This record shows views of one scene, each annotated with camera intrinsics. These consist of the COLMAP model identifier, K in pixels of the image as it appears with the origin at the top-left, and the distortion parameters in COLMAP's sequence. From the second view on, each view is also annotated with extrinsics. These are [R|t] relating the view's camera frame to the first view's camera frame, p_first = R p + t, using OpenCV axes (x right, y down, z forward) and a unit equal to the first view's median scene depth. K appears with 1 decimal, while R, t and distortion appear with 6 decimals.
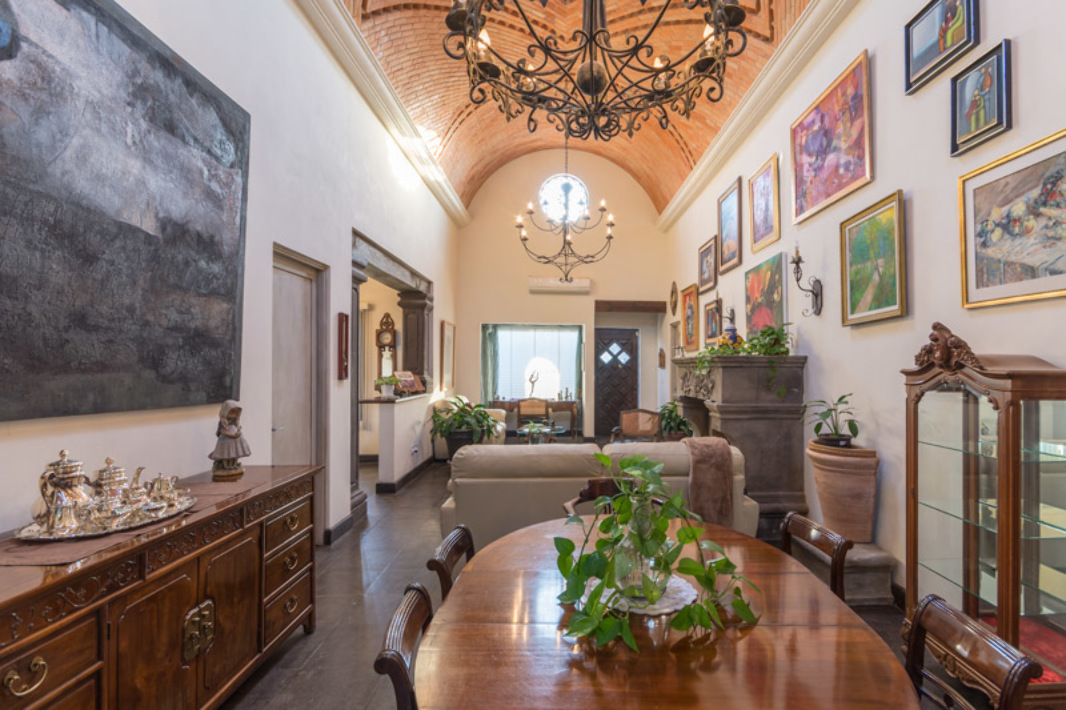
lens RADIAL K [[502.9, 0, 534.1], [0, 502.9, 360.0], [0, 0, 1]] dist [0.001113, 0.000013]
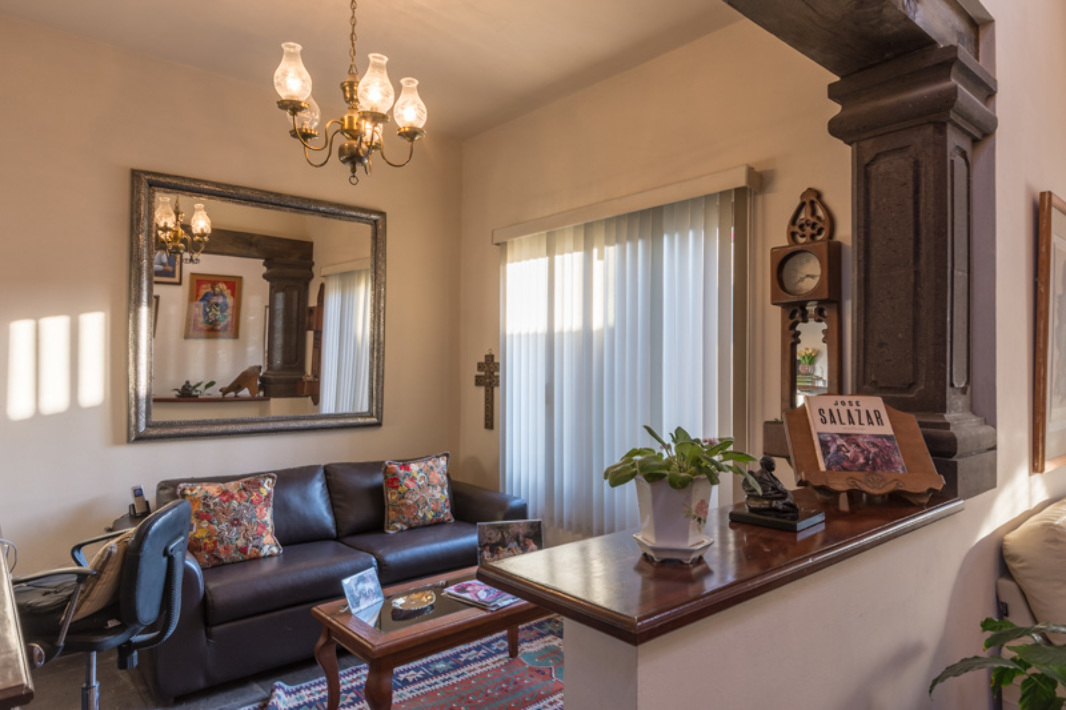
lens RADIAL K [[670.8, 0, 538.1], [0, 670.8, 357.5], [0, 0, 1]] dist [-0.019060, 0.001151]
pose [[0.680941, -0.006908, -0.732306, -0.122861], [0.006213, 0.999974, -0.003656, 0.005111], [0.732312, -0.002060, 0.680966, 0.651901]]
